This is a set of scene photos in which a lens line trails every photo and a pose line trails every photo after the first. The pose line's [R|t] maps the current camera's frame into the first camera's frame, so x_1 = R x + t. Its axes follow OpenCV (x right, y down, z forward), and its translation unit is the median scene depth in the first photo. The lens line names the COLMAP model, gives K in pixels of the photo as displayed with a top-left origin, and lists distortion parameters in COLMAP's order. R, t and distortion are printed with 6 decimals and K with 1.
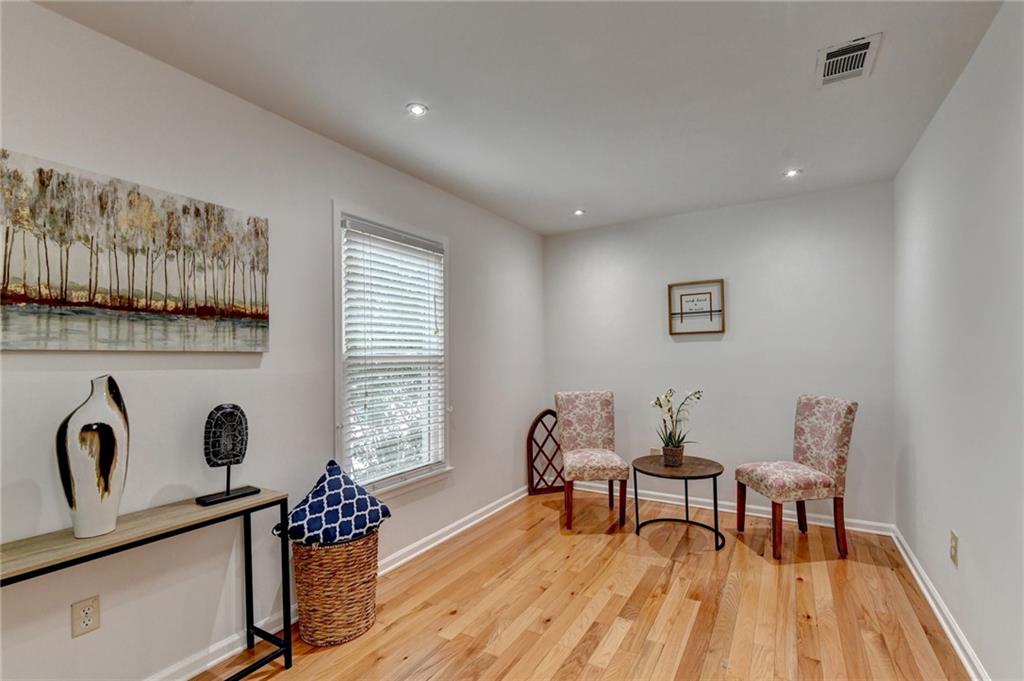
lens RADIAL K [[451.4, 0, 512.7], [0, 451.4, 359.1], [0, 0, 1]] dist [-0.000067, -0.000122]
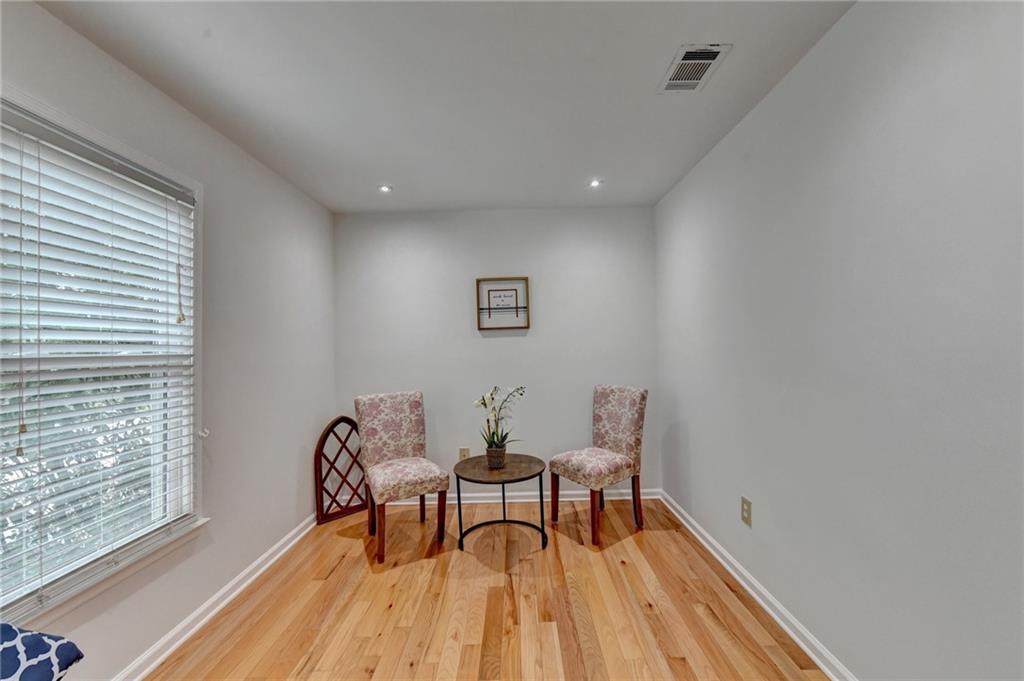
lens RADIAL K [[414.0, 0, 512.0], [0, 414.0, 340.5], [0, 0, 1]] dist [-0.002023, -0.000631]
pose [[0.857160, 0.001353, 0.515049, -0.063344], [0.016635, 0.999402, -0.030309, -0.002725], [-0.514782, 0.034547, 0.856625, 0.226367]]
